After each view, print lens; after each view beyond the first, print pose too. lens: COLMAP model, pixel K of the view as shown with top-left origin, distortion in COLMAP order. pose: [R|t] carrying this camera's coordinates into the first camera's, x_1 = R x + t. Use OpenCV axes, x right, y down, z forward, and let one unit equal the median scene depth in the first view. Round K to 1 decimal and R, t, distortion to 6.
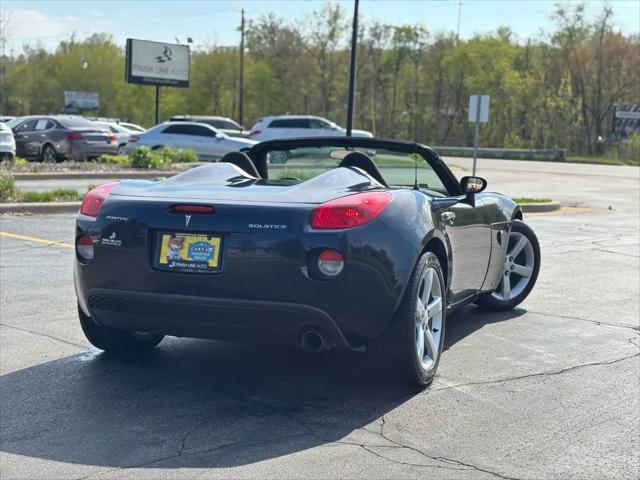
lens RADIAL K [[958.1, 0, 326.7], [0, 958.1, 254.0], [0, 0, 1]] dist [0.194858, -0.702927]
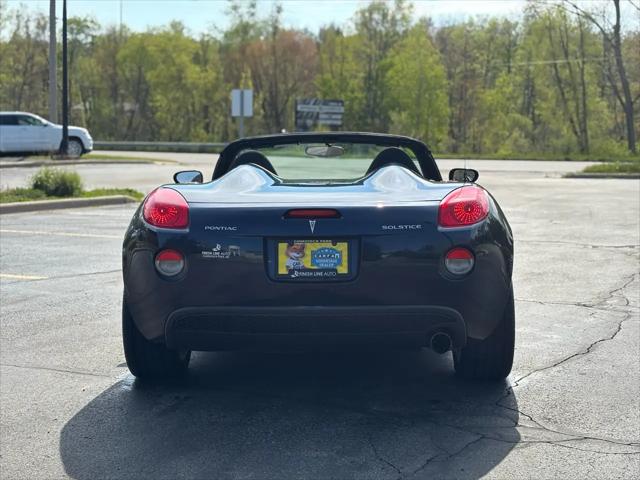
lens RADIAL K [[958.1, 0, 326.7], [0, 958.1, 254.0], [0, 0, 1]] dist [0.194858, -0.702927]
pose [[0.940561, -0.065973, 0.333154, -0.052690], [0.064029, 0.997806, 0.016825, -0.002684], [-0.333534, 0.005506, 0.942722, 0.014591]]
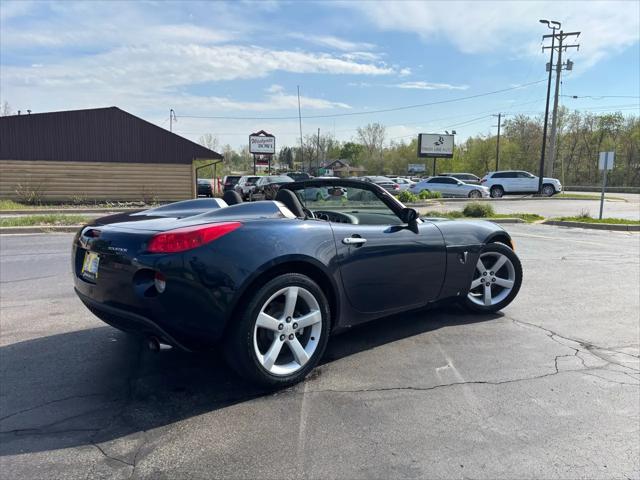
lens RADIAL K [[485.7, 0, 322.9], [0, 485.7, 241.7], [0, 0, 1]] dist [0.028810, -0.044502]
pose [[0.895736, 0.029049, -0.443636, 0.052702], [-0.032212, 0.999481, 0.000407, -0.005533], [0.443417, 0.013926, 0.896207, 0.064771]]
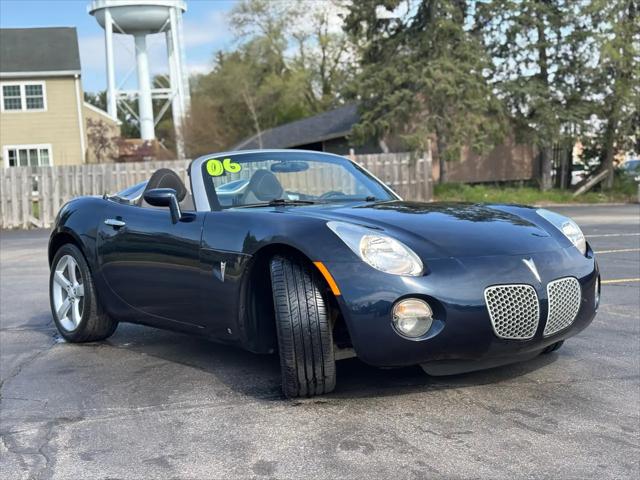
lens RADIAL K [[958.1, 0, 326.7], [0, 958.1, 254.0], [0, 0, 1]] dist [0.194858, -0.702927]
pose [[-0.523744, 0.049521, -0.850435, 0.139446], [-0.077054, 0.991463, 0.105187, -0.020660], [0.848384, 0.120621, -0.515457, 0.260362]]
